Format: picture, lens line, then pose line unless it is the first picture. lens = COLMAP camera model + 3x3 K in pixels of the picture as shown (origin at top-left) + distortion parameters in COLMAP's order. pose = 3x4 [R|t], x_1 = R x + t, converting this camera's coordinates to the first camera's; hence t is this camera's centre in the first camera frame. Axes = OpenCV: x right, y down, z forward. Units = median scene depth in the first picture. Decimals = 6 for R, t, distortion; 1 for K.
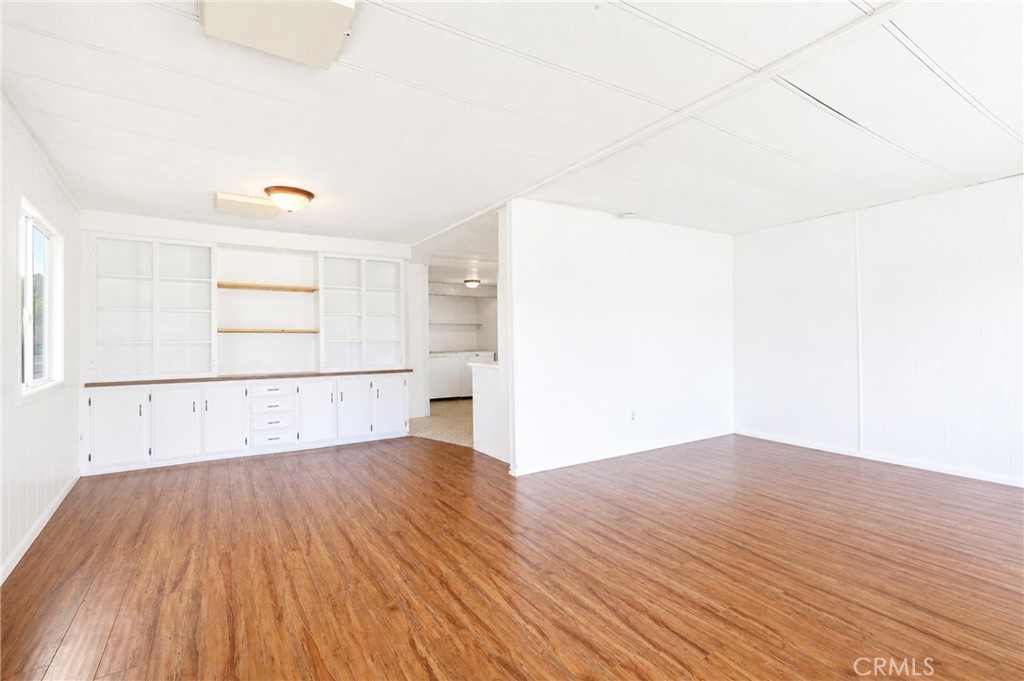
lens RADIAL K [[467.8, 0, 512.8], [0, 467.8, 346.7], [0, 0, 1]] dist [-0.007419, -0.000082]
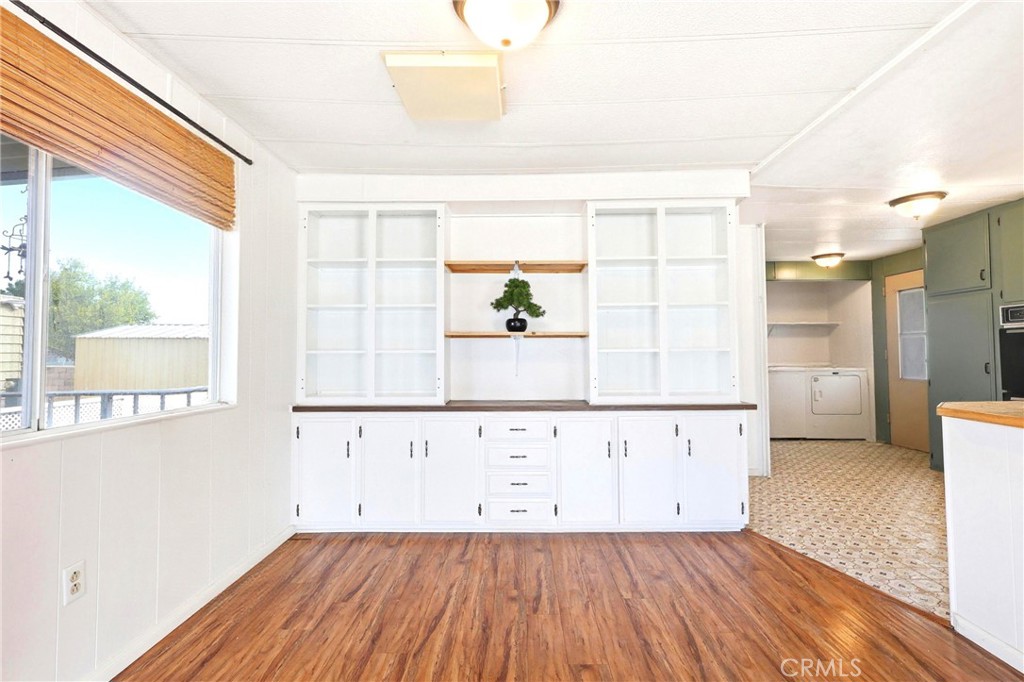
lens RADIAL K [[467.8, 0, 516.4], [0, 467.8, 346.7], [0, 0, 1]] dist [-0.007419, -0.000082]
pose [[0.840780, -0.008638, -0.541308, -0.165825], [-0.008294, 0.999550, -0.028833, 0.000930], [0.541313, 0.028732, 0.840330, 0.440090]]
